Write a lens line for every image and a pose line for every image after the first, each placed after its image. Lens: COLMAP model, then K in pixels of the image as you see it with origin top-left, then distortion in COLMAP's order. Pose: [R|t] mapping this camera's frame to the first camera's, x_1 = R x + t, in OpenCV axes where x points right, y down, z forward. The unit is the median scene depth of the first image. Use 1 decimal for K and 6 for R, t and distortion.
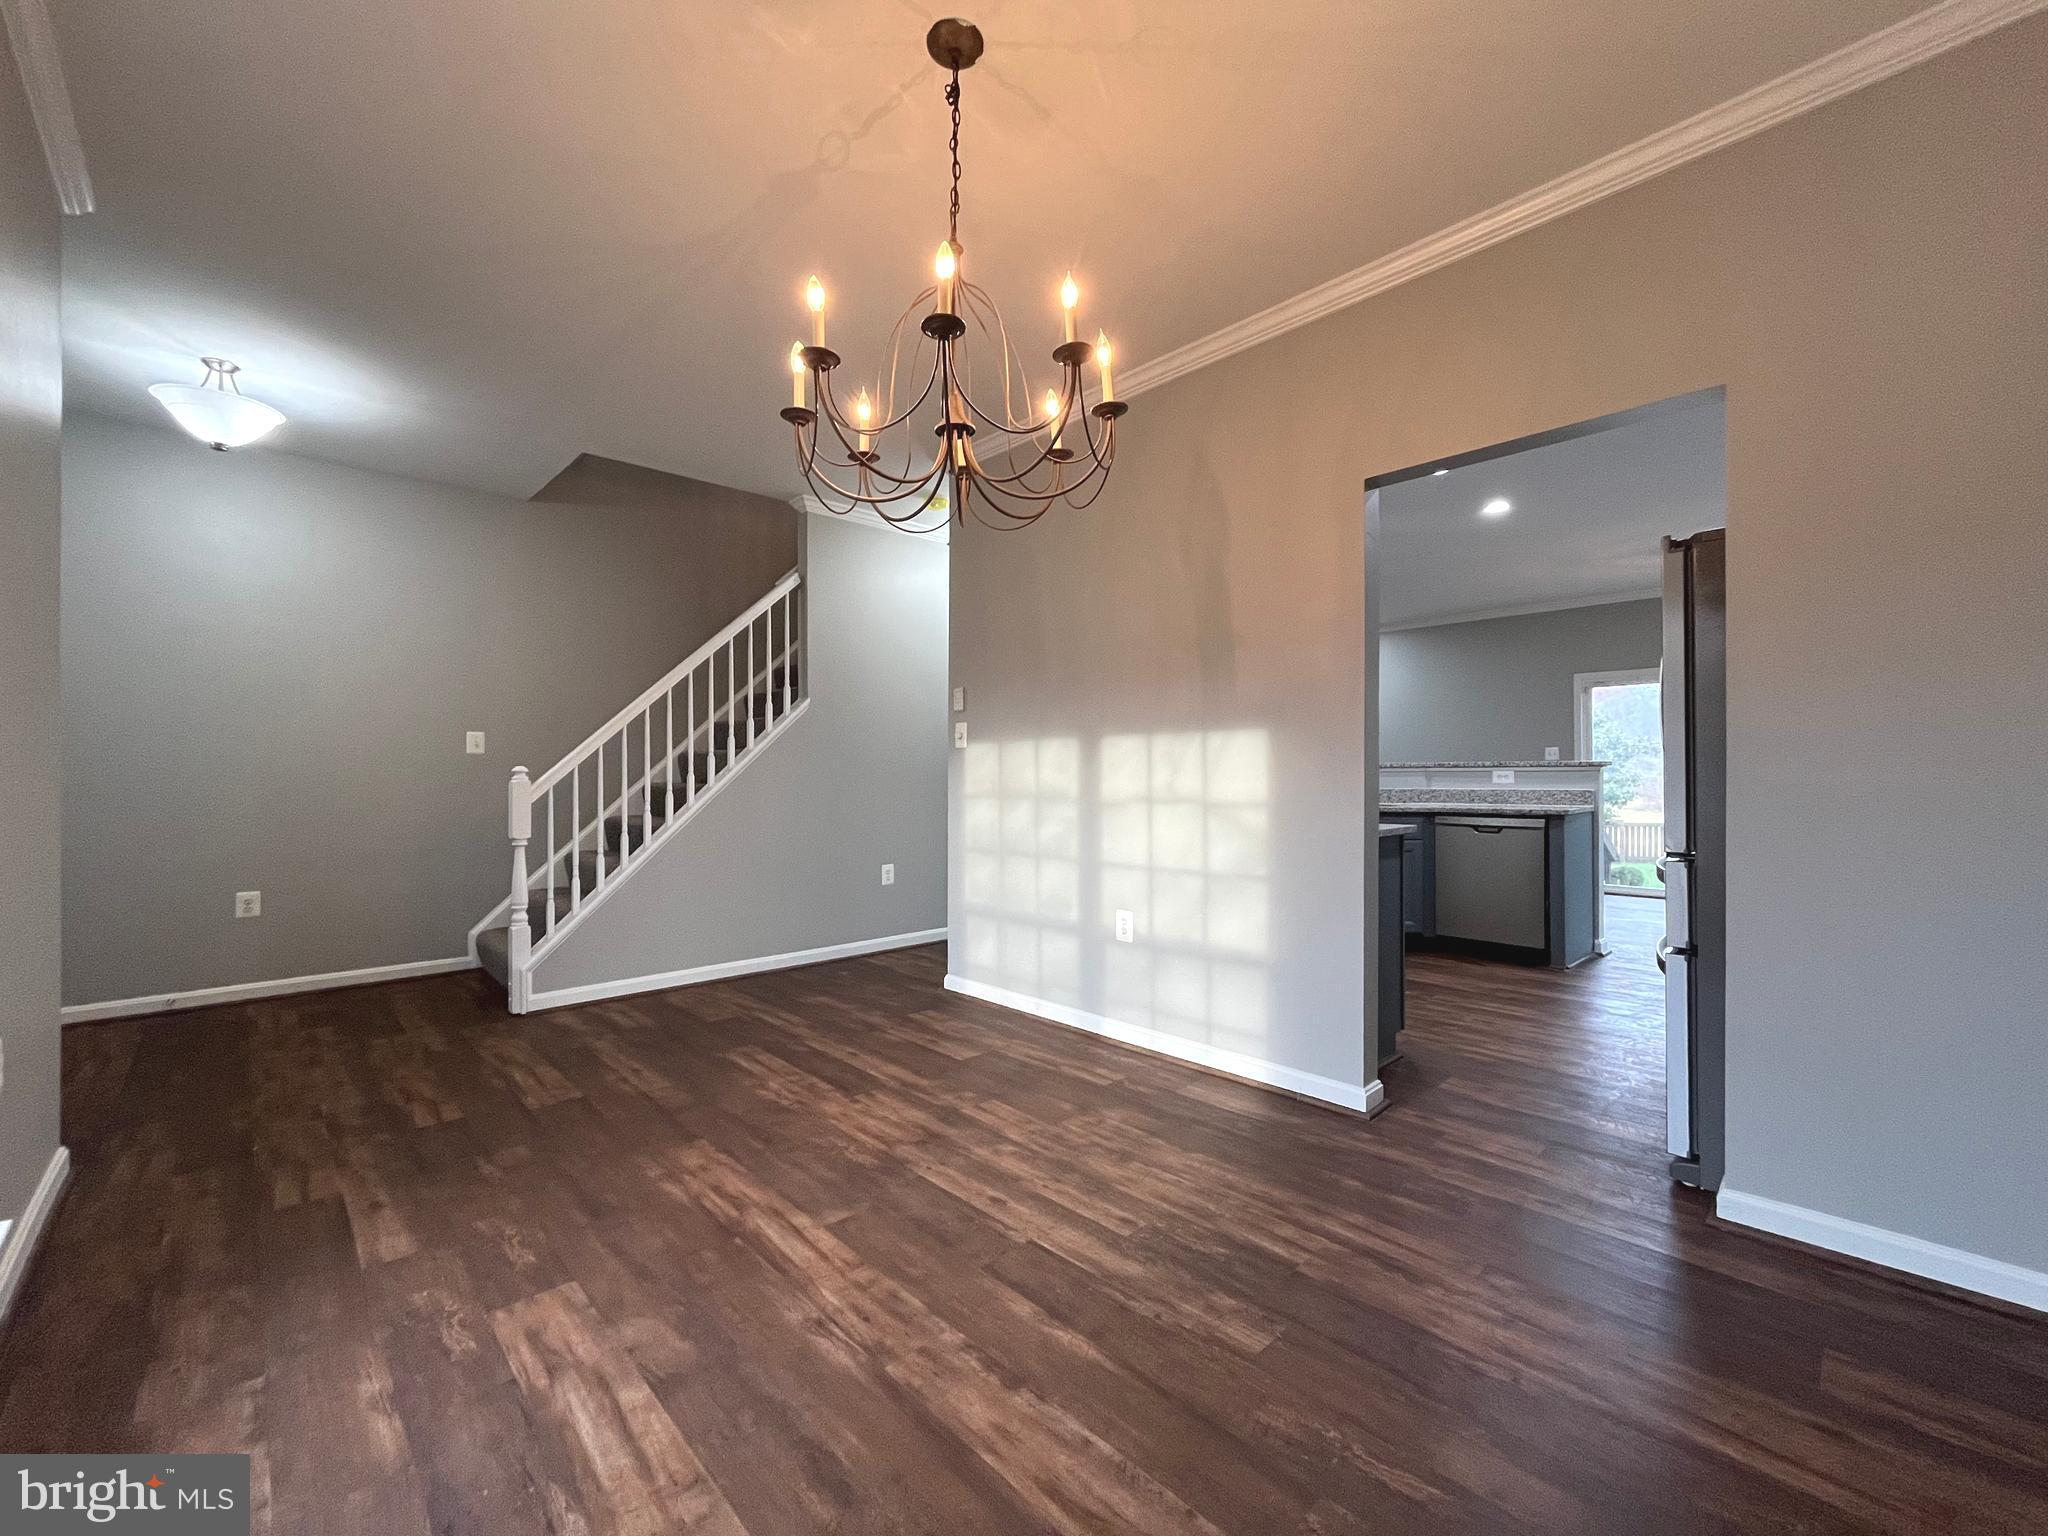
lens RADIAL K [[823.2, 0, 1022.8], [0, 823.2, 774.4], [0, 0, 1]] dist [-0.002850, -0.000607]
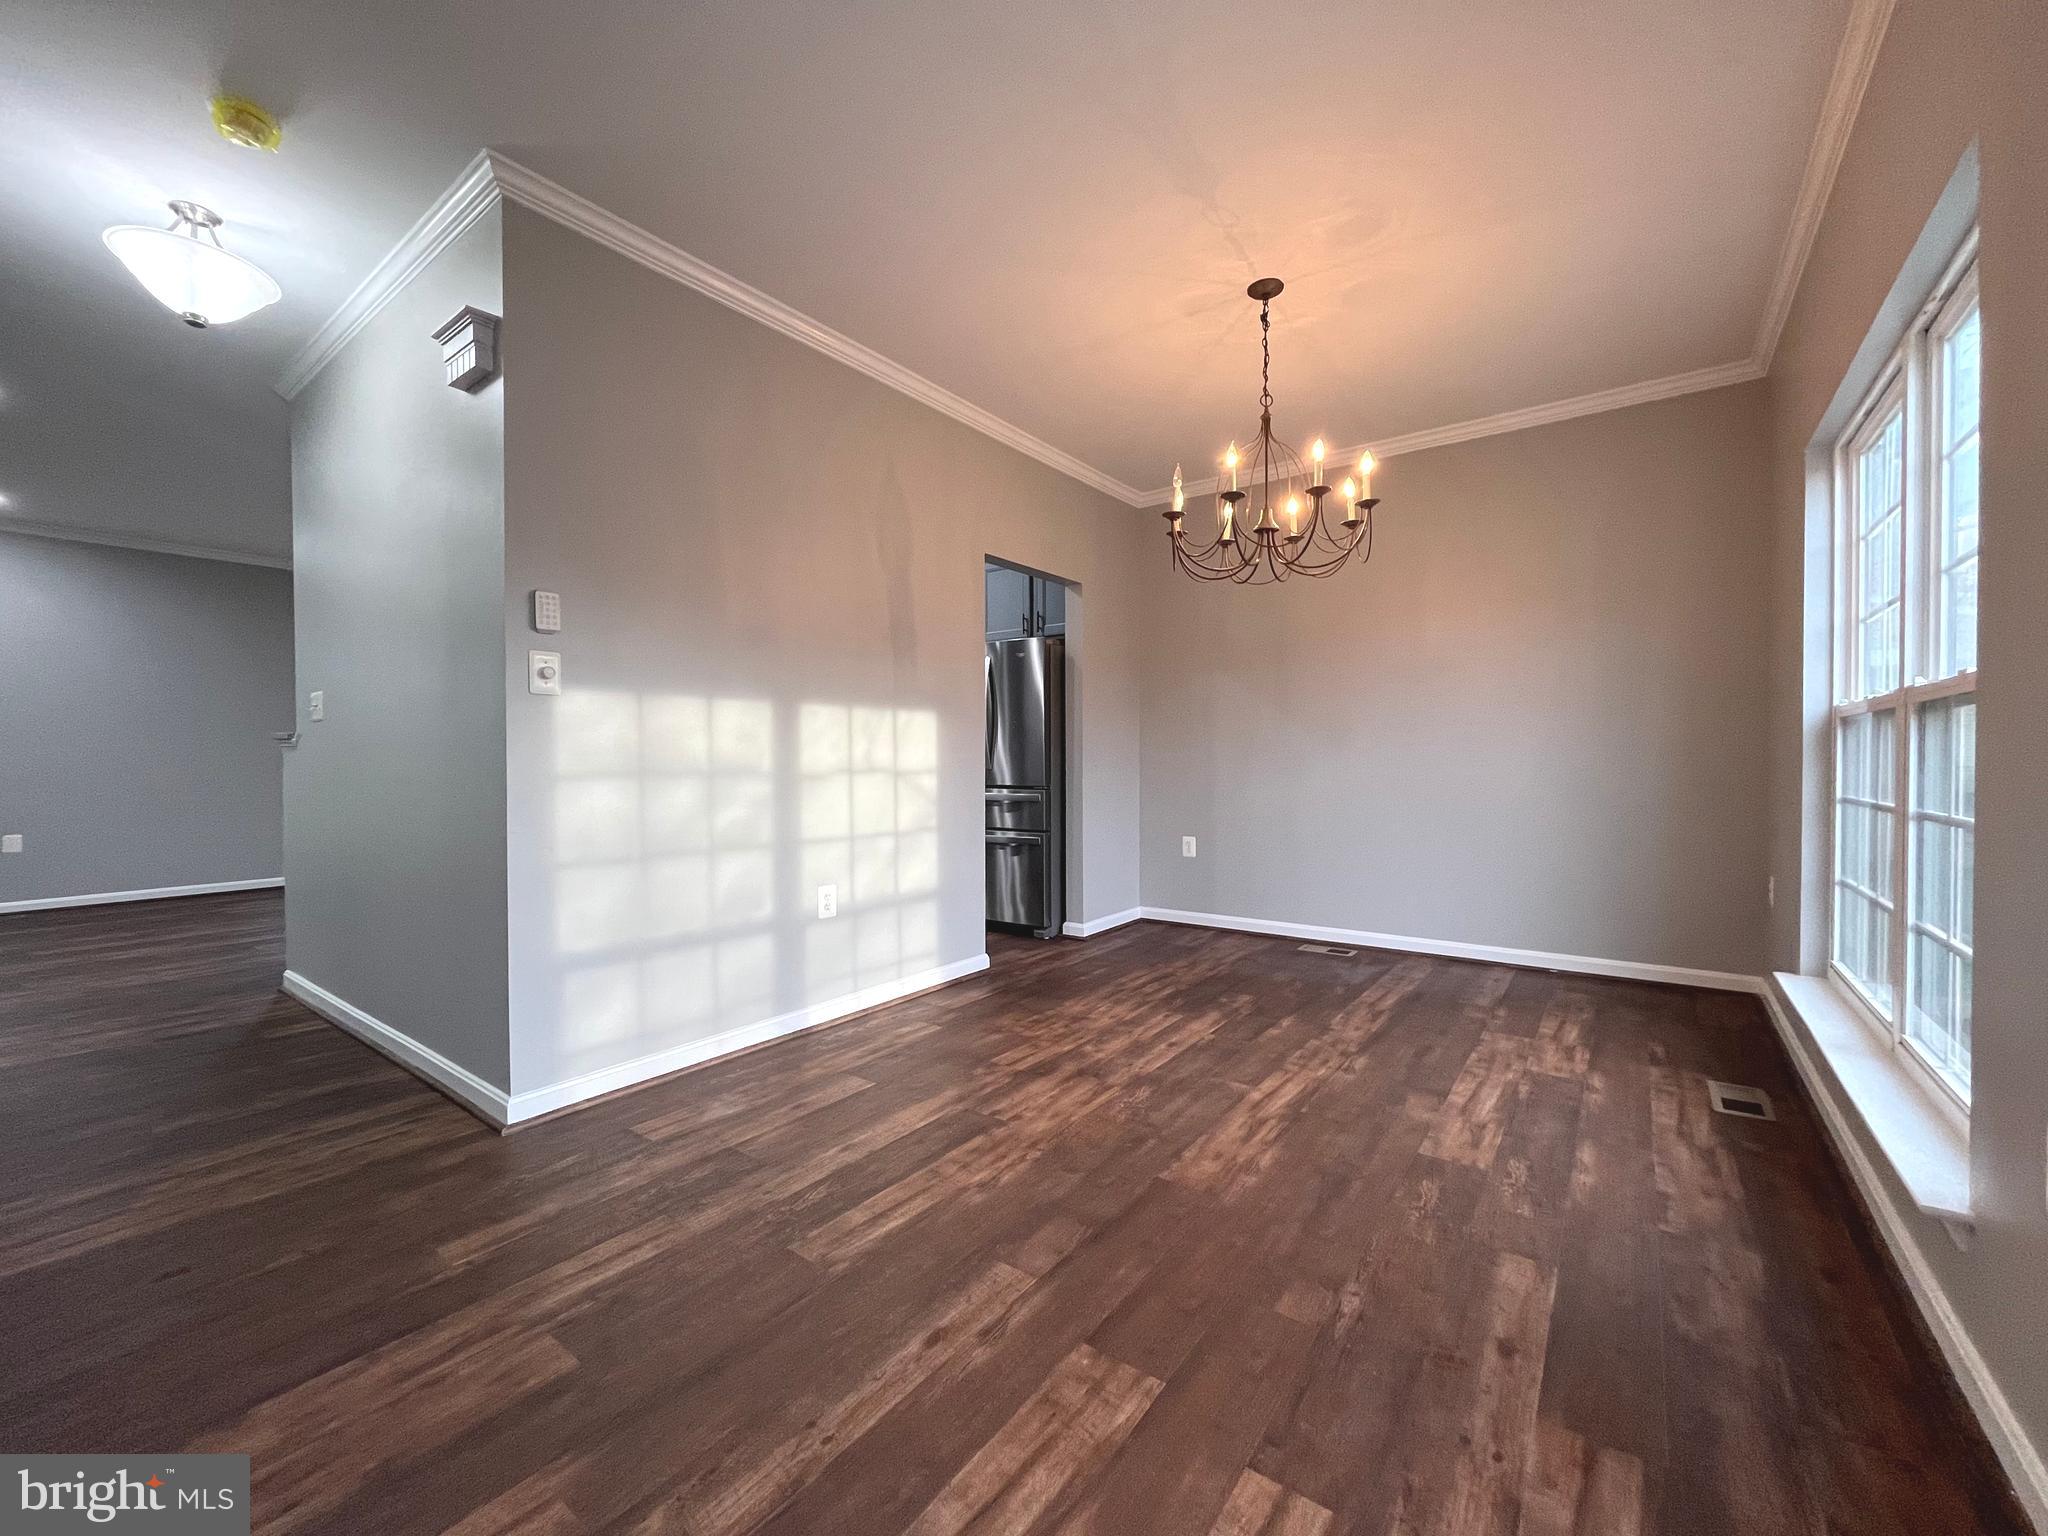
lens RADIAL K [[823.2, 0, 1013.3], [0, 823.2, 778.3], [0, 0, 1]] dist [-0.002850, -0.000607]
pose [[-0.161602, -0.018176, 0.986689, -1.049276], [0.002740, 0.999818, 0.018867, 0.026845], [-0.986852, 0.005752, -0.161522, 1.144056]]
